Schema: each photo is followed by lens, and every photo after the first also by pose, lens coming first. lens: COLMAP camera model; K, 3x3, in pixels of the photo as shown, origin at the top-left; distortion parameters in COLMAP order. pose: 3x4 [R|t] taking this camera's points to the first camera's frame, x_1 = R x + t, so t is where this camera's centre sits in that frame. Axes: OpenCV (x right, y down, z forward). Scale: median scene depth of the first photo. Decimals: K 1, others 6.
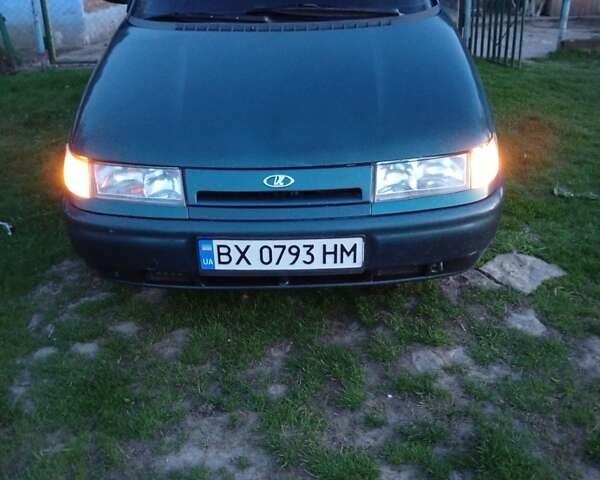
lens RADIAL K [[630.8, 0, 300.8], [0, 630.8, 263.6], [0, 0, 1]] dist [0.240670, -0.497733]
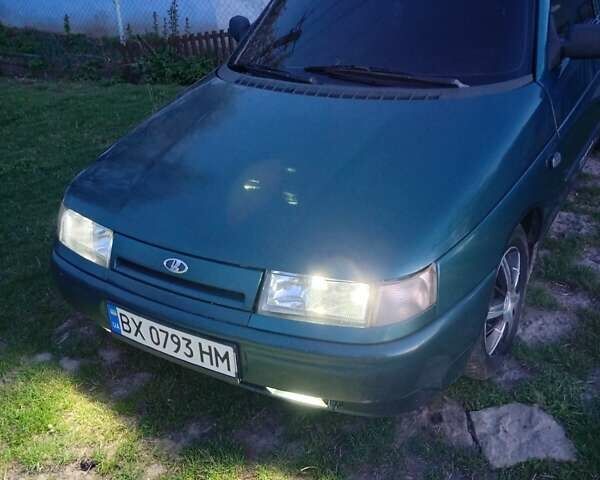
lens RADIAL K [[630.8, 0, 300.8], [0, 630.8, 263.6], [0, 0, 1]] dist [0.240670, -0.497733]
pose [[0.843208, 0.230311, -0.485755, 0.585283], [-0.218432, 0.972411, 0.081879, -0.250423], [0.491211, 0.037063, 0.870252, 0.250102]]
